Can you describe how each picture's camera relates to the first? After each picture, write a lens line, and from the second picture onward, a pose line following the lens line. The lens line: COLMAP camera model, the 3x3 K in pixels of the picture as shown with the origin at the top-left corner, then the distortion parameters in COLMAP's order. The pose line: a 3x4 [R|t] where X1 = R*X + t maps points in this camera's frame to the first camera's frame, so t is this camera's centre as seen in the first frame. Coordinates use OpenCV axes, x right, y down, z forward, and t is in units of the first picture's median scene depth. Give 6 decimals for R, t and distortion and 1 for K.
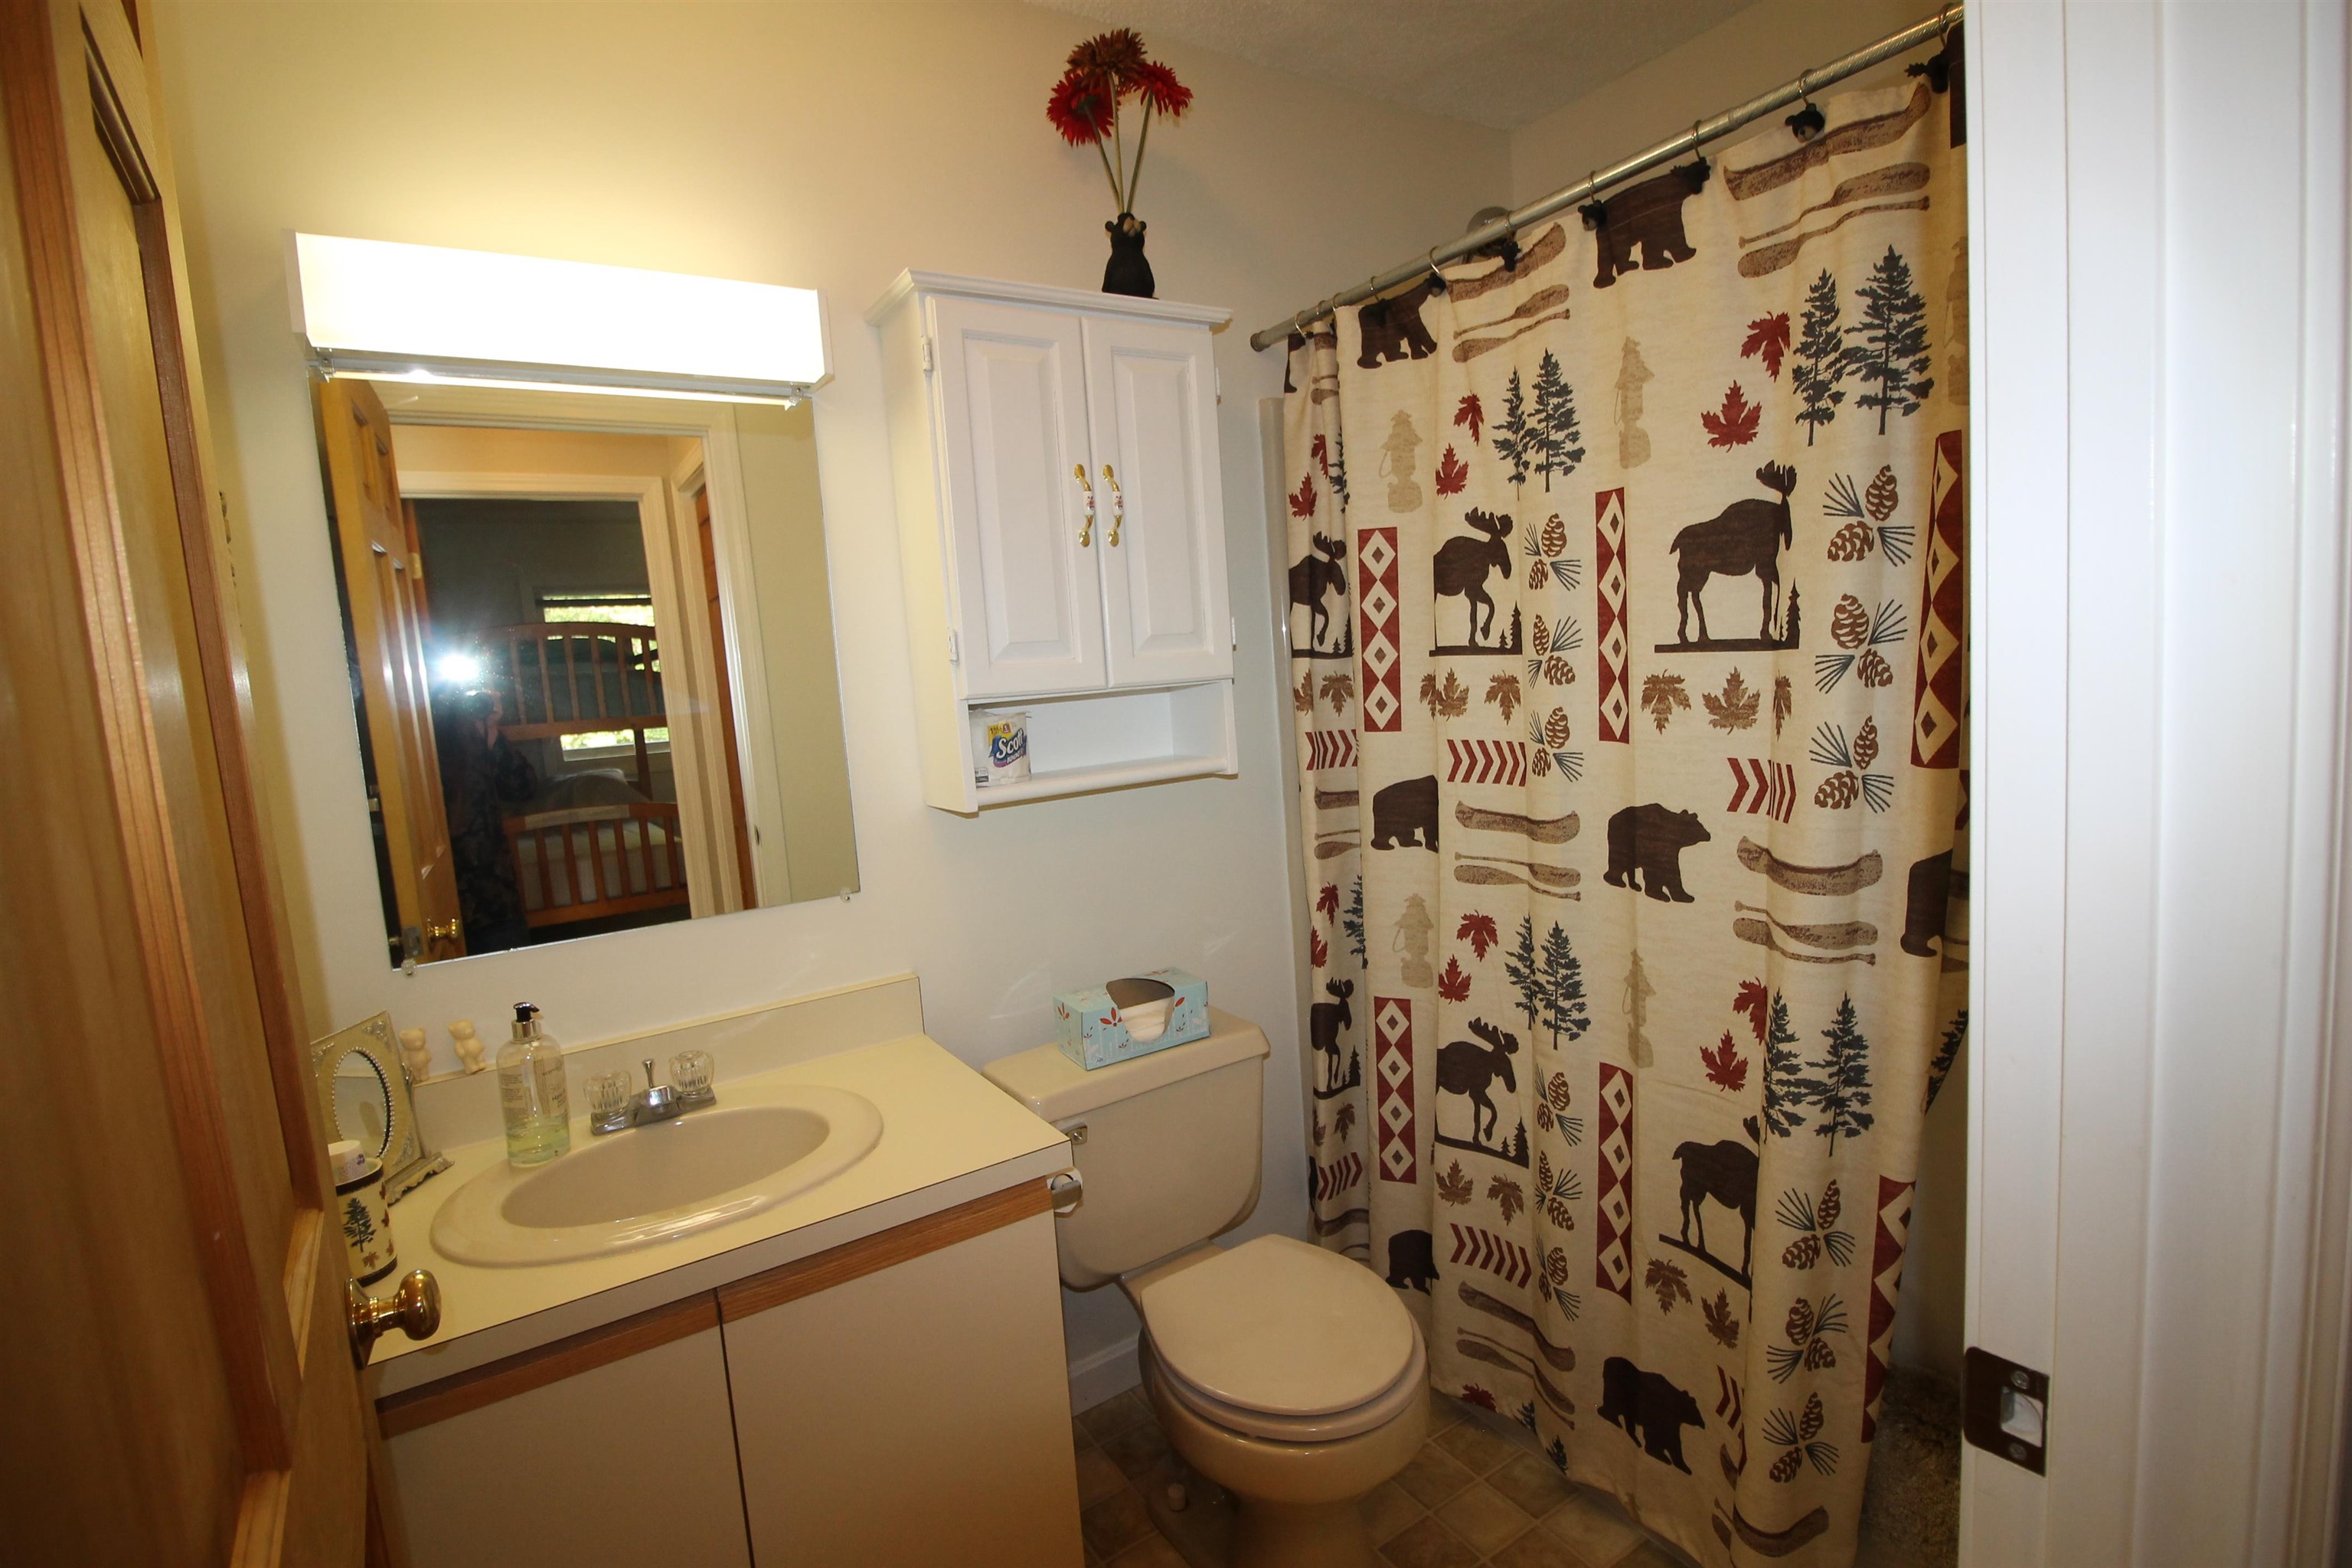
lens RADIAL K [[1100.8, 0, 1181.1], [0, 1100.8, 778.3], [0, 0, 1]] dist [-0.003338, -0.010965]
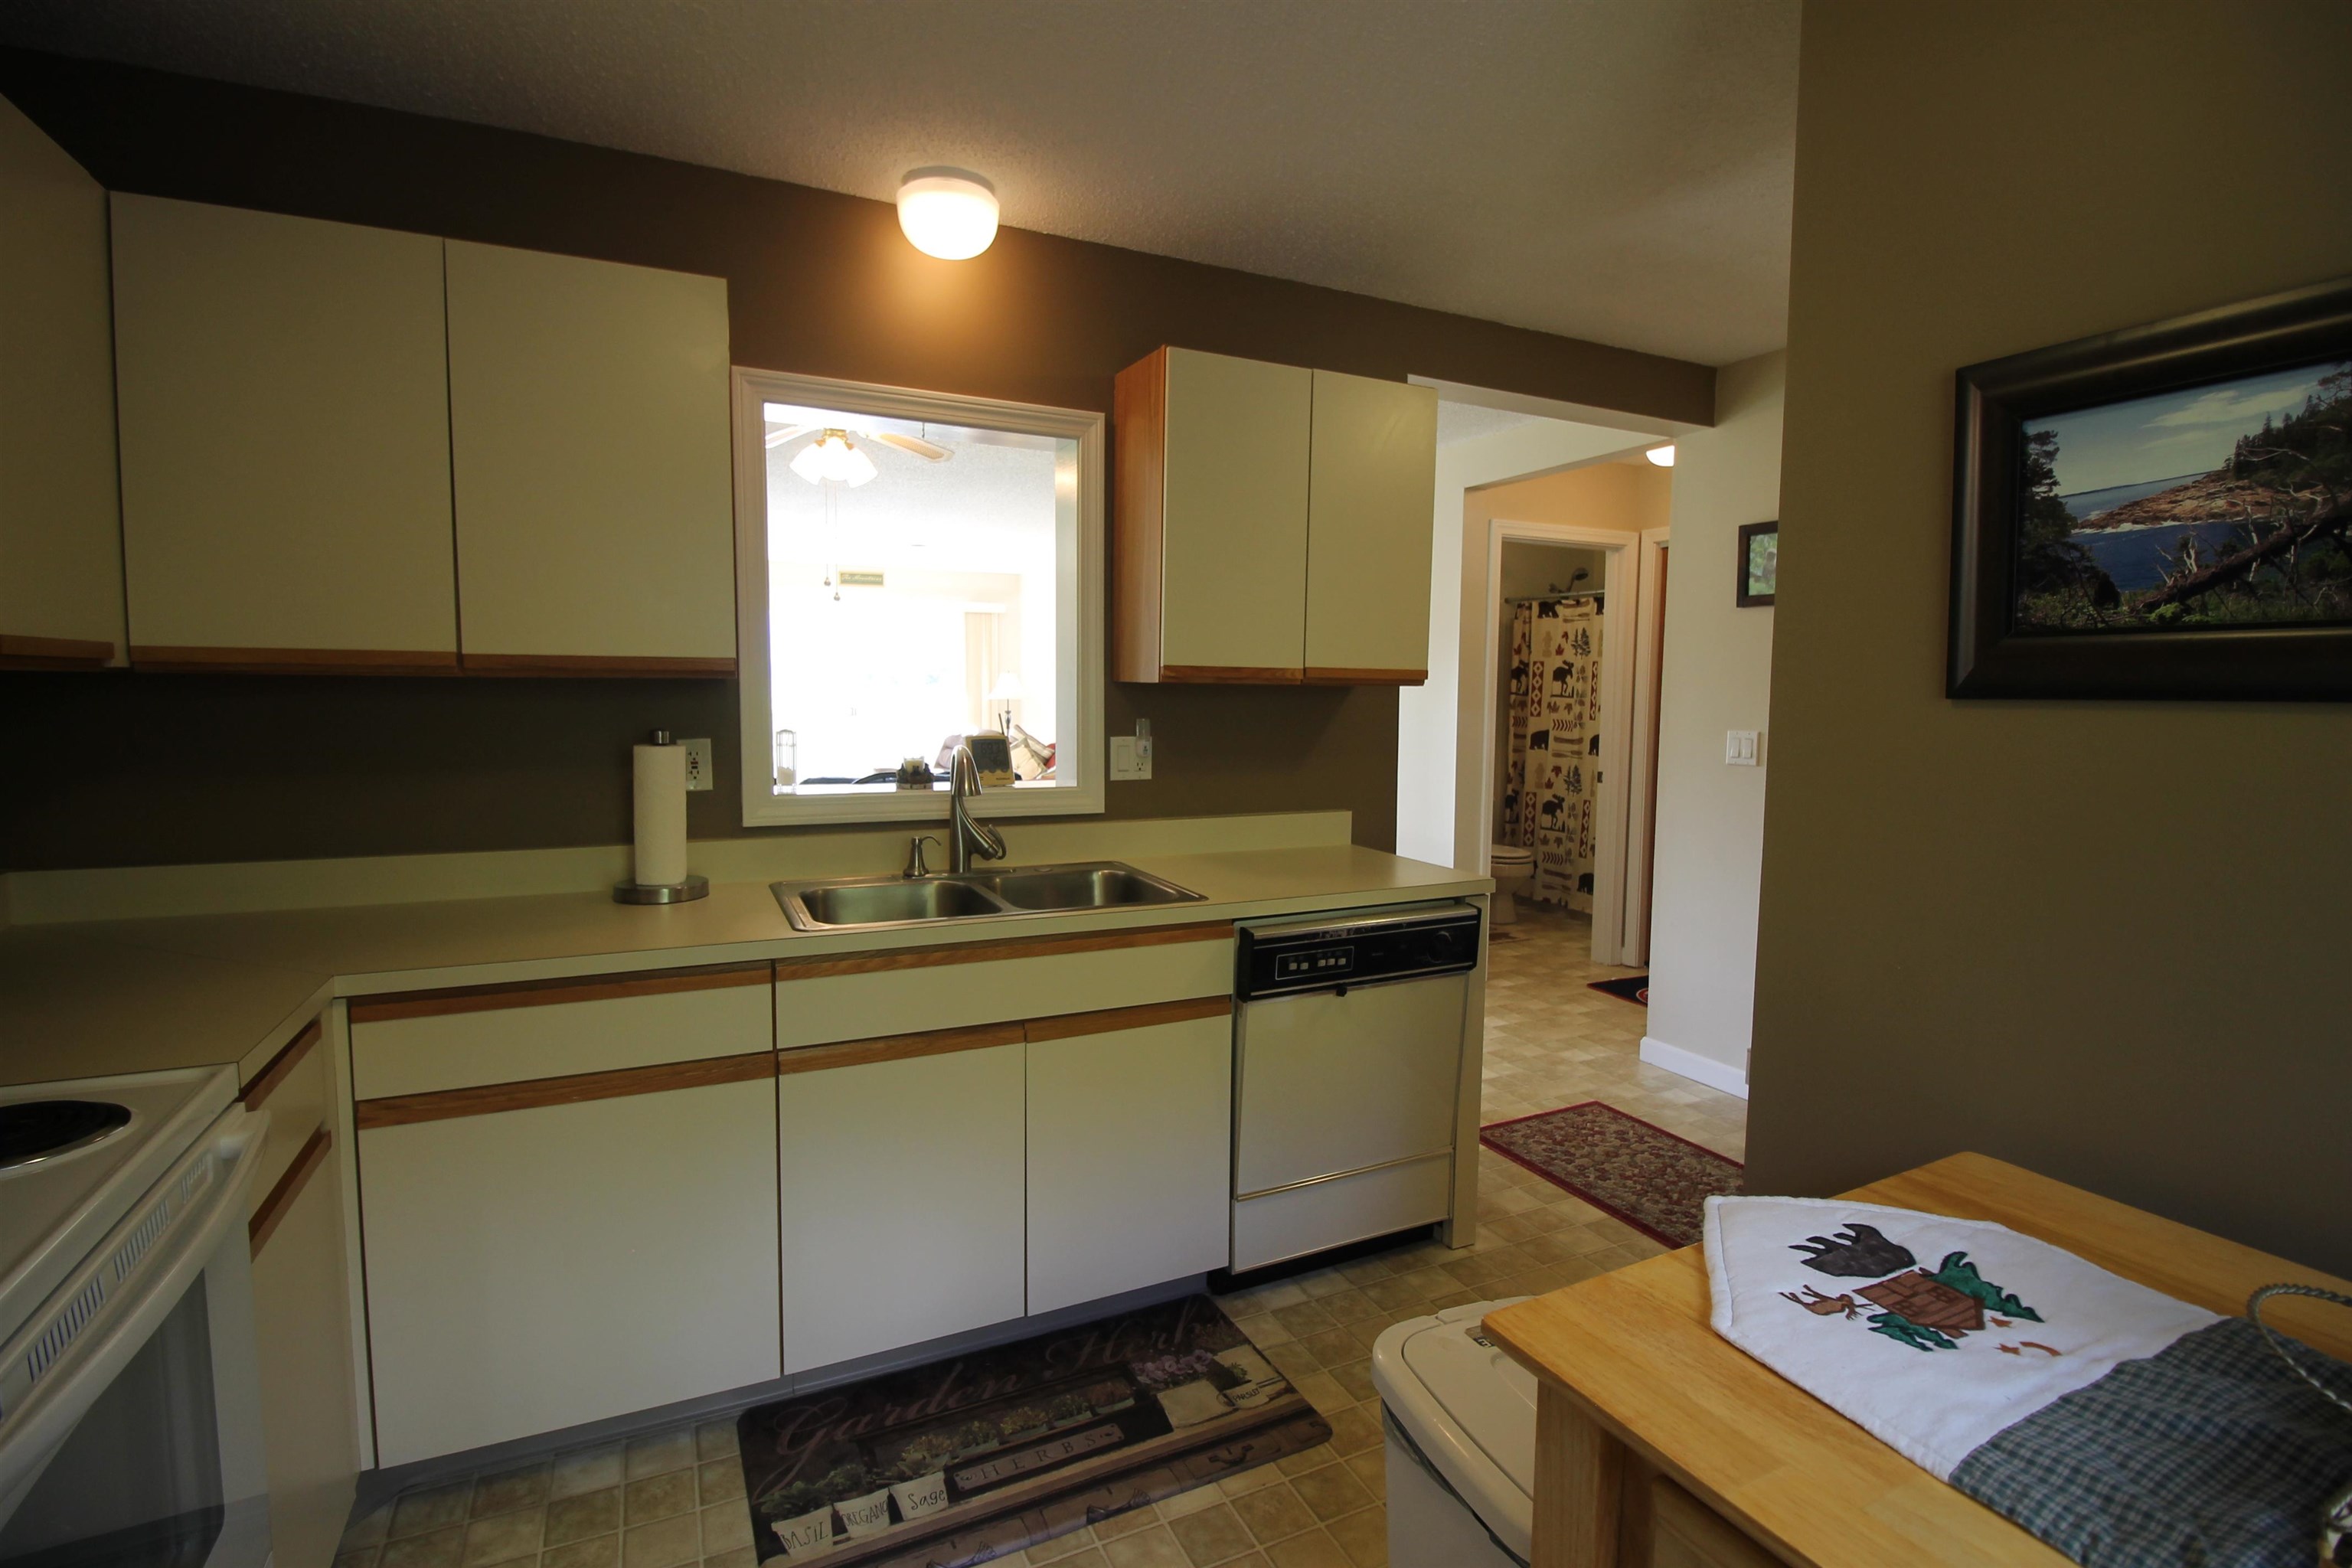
lens RADIAL K [[1100.8, 0, 1178.6], [0, 1100.8, 784.6], [0, 0, 1]] dist [-0.003338, -0.010965]
pose [[0.989496, 0.089925, -0.113189, -0.572657], [-0.092165, 0.995635, -0.014702, 0.356268], [0.111373, 0.024980, 0.993465, -2.843714]]
